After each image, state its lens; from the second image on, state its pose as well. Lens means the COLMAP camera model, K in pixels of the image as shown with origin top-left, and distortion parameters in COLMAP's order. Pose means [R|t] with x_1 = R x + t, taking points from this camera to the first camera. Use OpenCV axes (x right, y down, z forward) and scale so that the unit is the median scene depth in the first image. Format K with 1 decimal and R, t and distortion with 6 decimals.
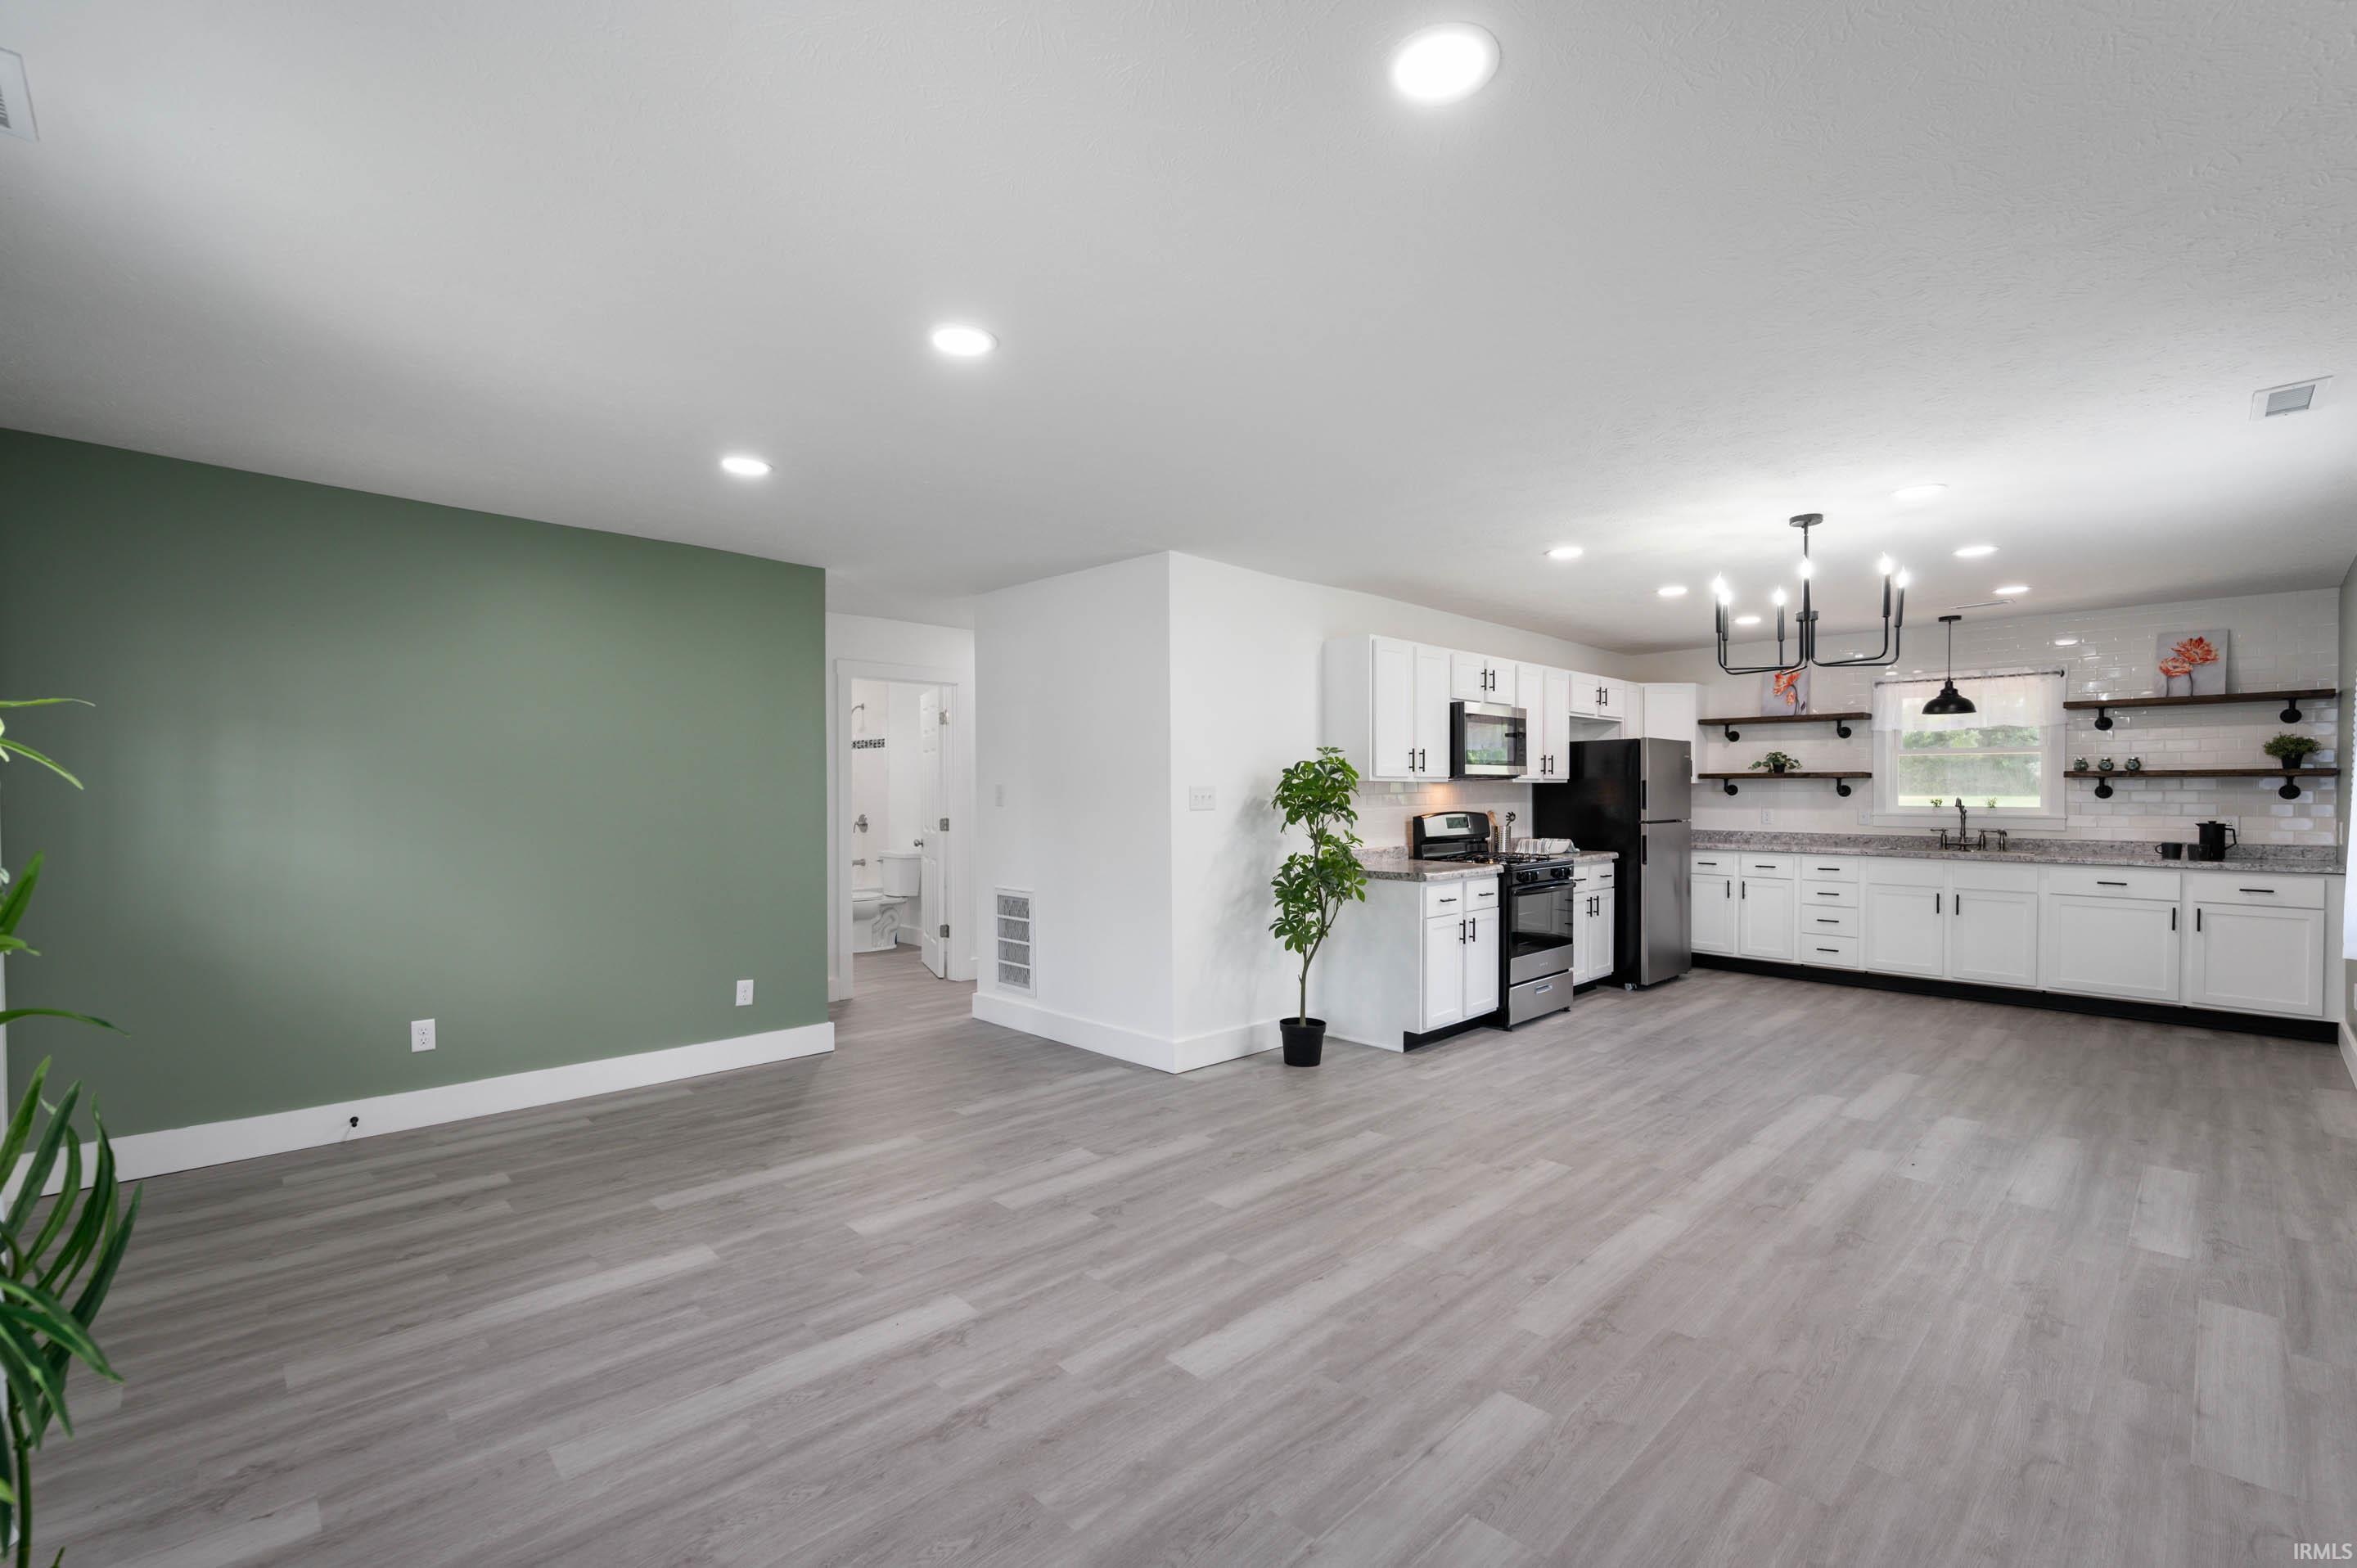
lens RADIAL K [[1015.6, 0, 1187.9], [0, 1015.6, 793.1], [0, 0, 1]] dist [0.000113, 0.000166]
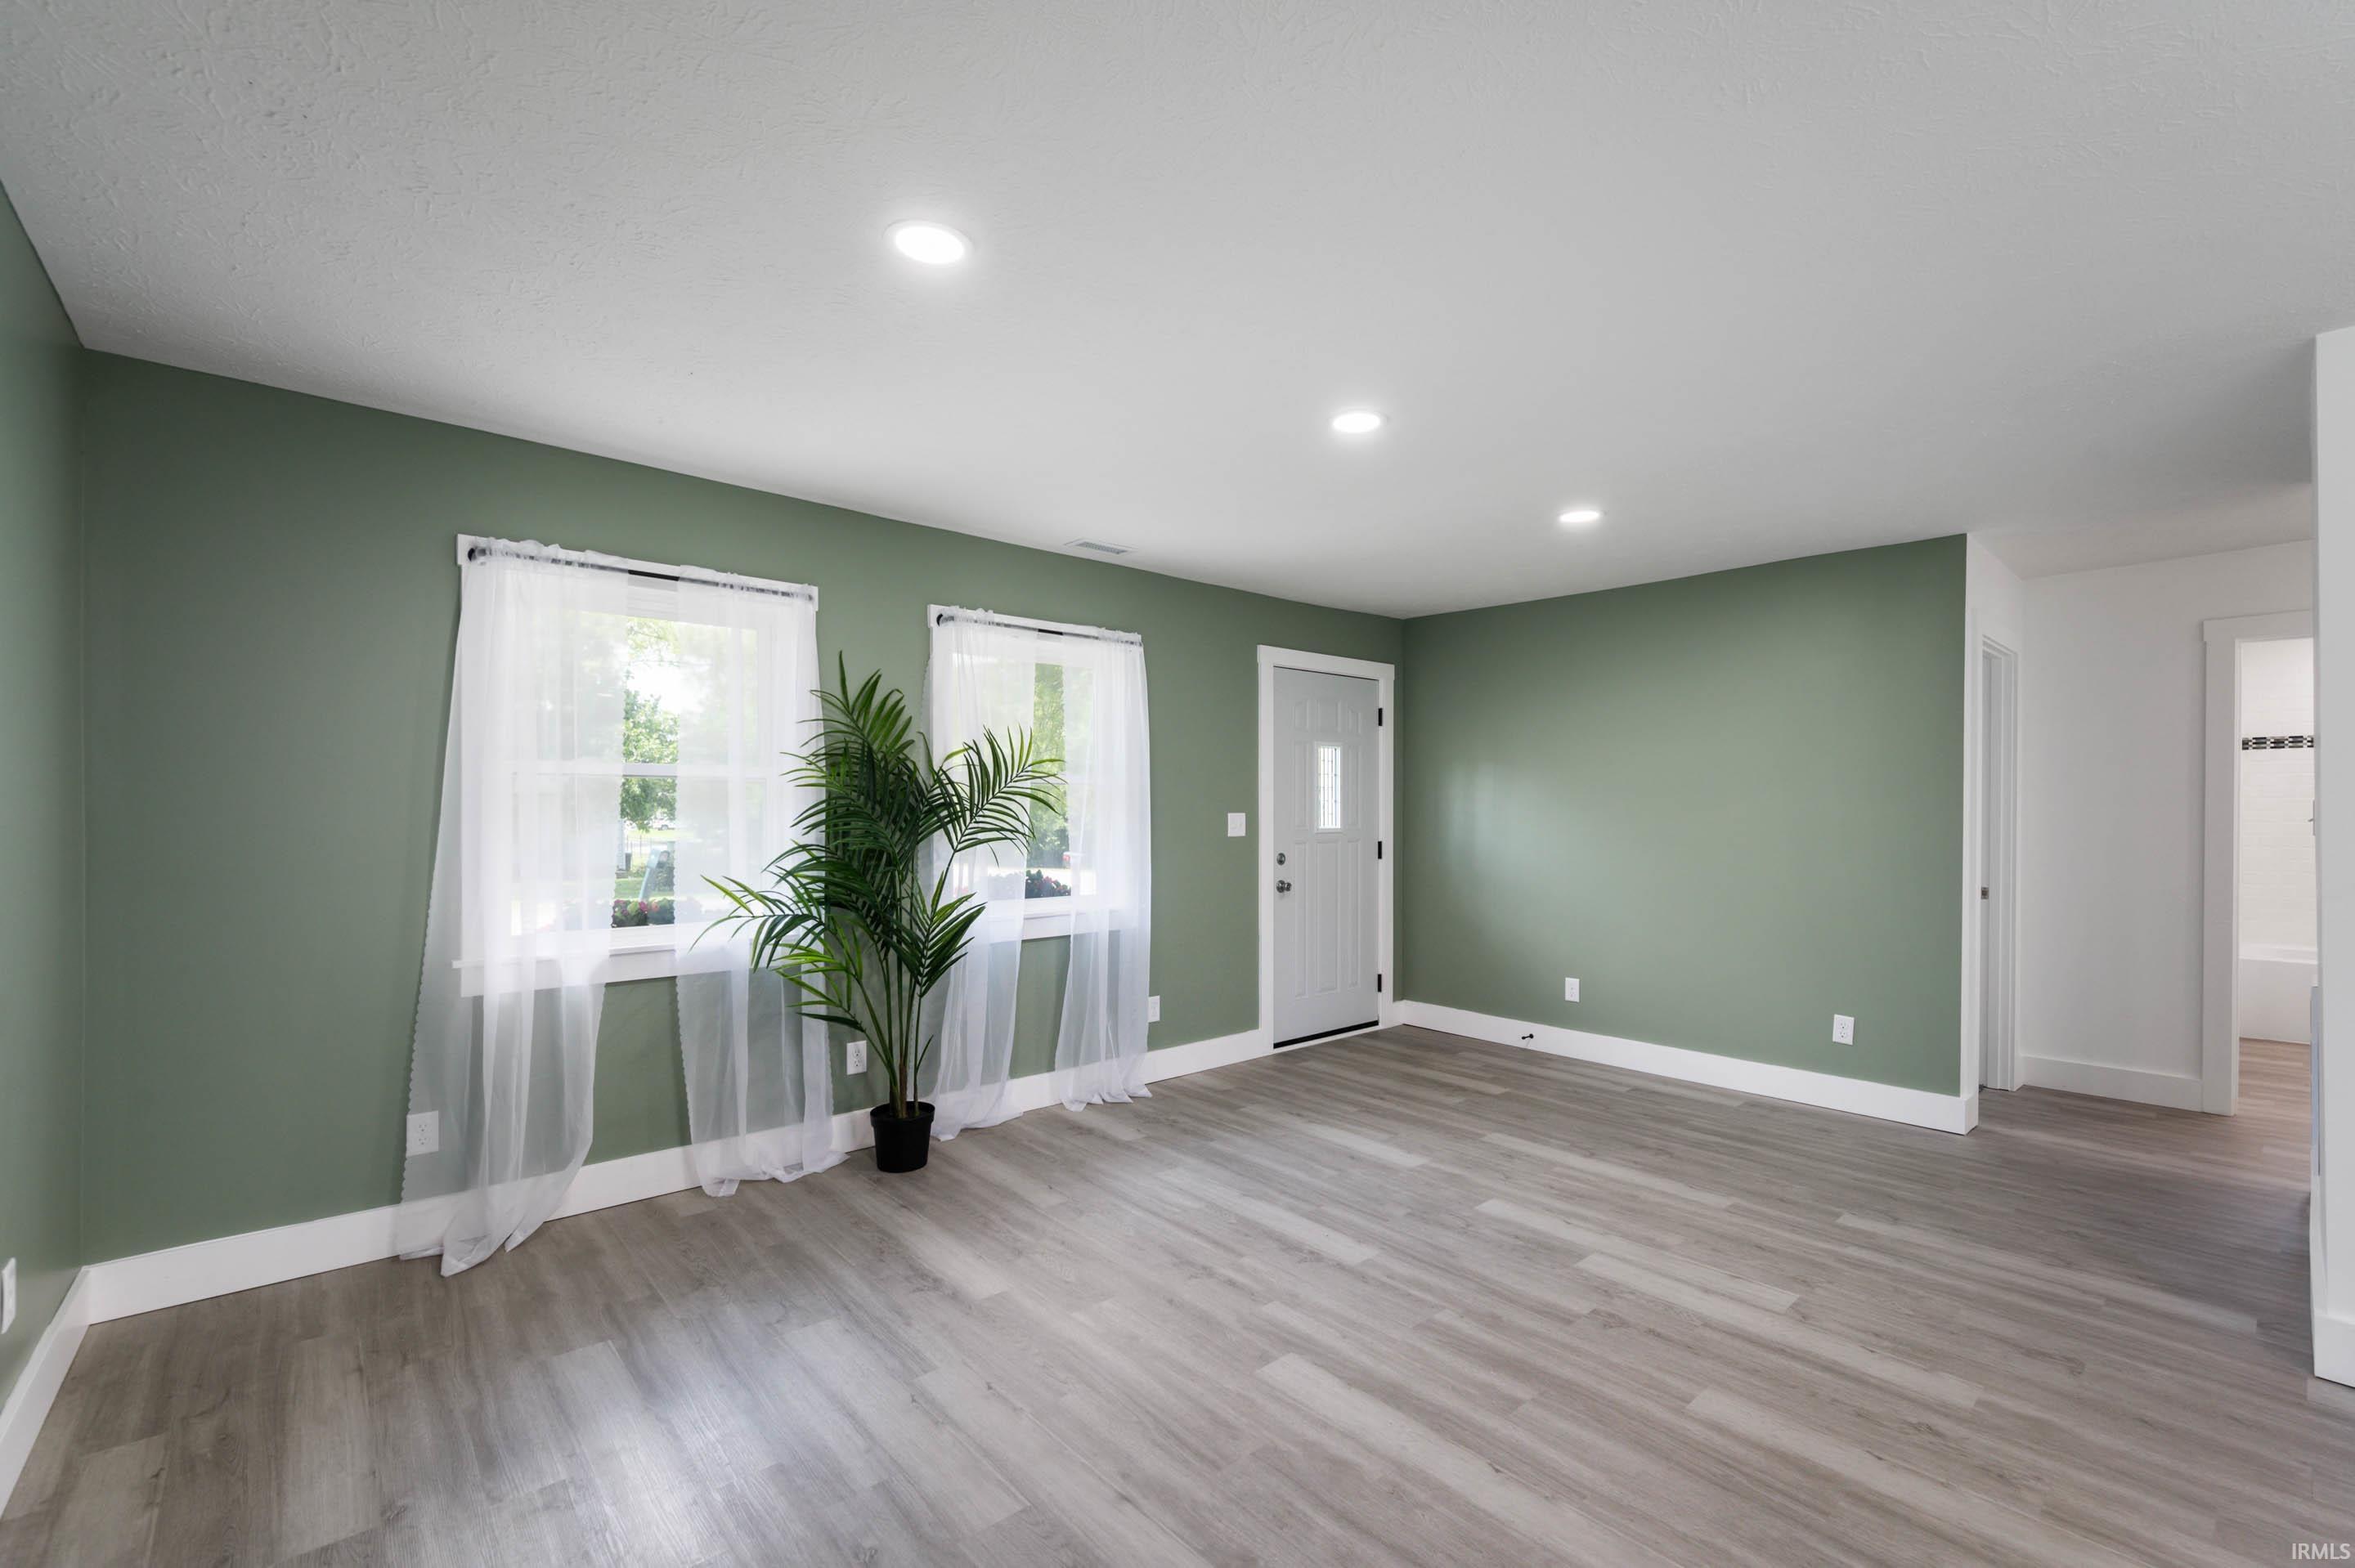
lens RADIAL K [[1017.6, 0, 1221.8], [0, 1017.6, 814.6], [0, 0, 1]] dist [-0.001477, -0.000119]
pose [[-0.037475, 0.005515, -0.999282, 0.610343], [-0.002548, 0.999981, 0.005614, -0.001768], [0.999294, 0.002756, -0.037460, 0.576881]]
